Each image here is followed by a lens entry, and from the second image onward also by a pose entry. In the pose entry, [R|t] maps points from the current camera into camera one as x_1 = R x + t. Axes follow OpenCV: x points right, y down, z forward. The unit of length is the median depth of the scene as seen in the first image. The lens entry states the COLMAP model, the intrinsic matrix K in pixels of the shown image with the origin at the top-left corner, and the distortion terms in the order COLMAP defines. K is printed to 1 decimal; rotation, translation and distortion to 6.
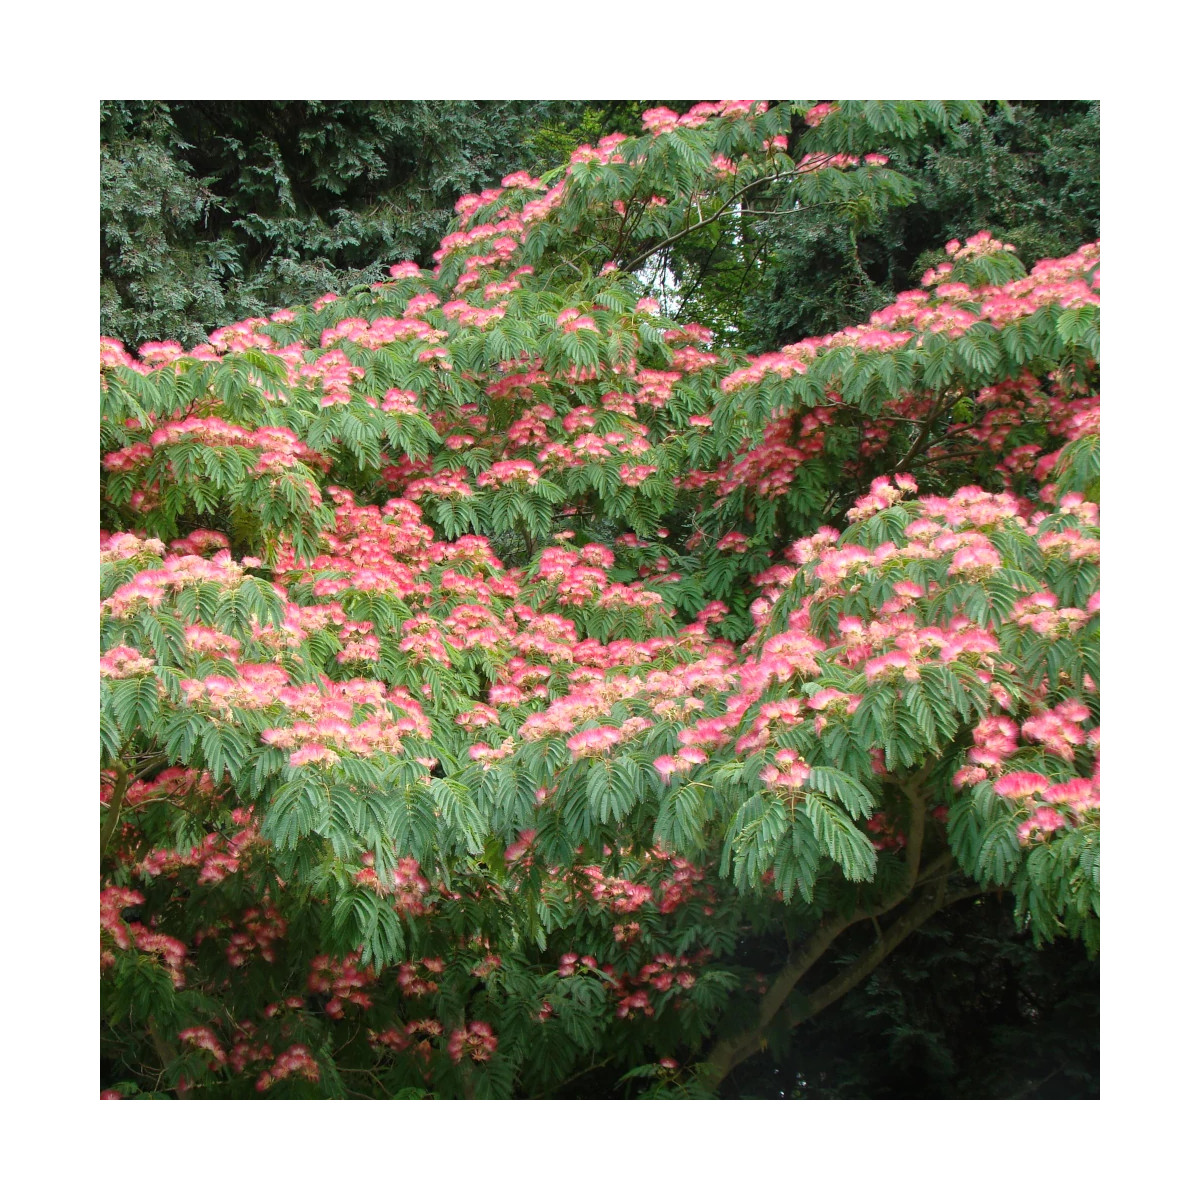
lens RADIAL K [[2804.0, 0, 500.7], [0, 2804.0, 599.1], [0, 0, 1]] dist [0.209085, 0.306647]
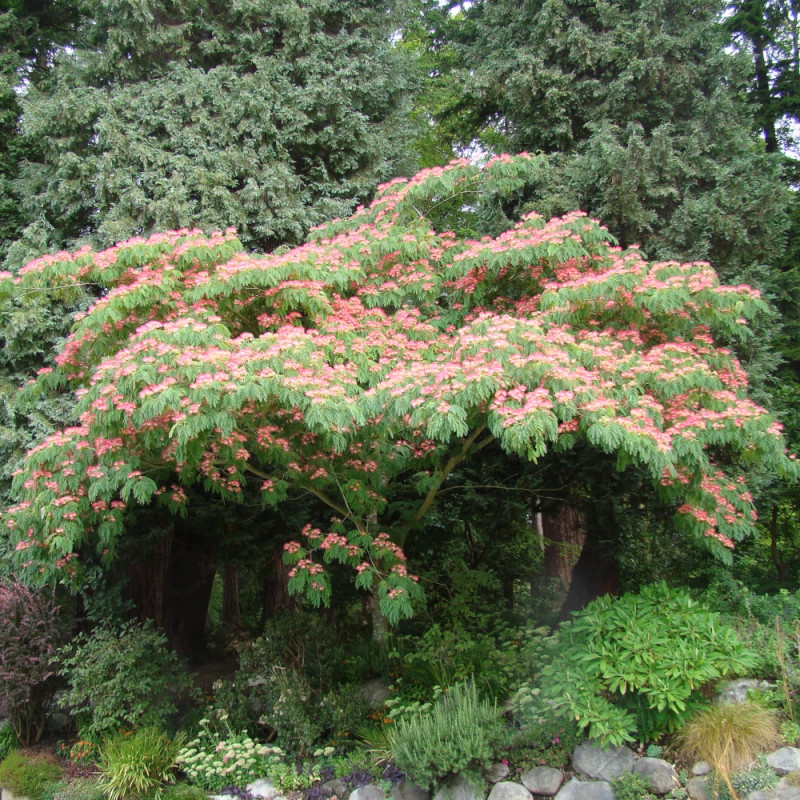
lens RADIAL K [[1005.3, 0, 362.6], [0, 1005.3, 401.2], [0, 0, 1]] dist [-0.142987, 0.009166]
pose [[0.998529, -0.003176, -0.054135, 0.038902], [0.010262, 0.991311, 0.131136, -0.071633], [0.053248, -0.131498, 0.989885, -0.190774]]
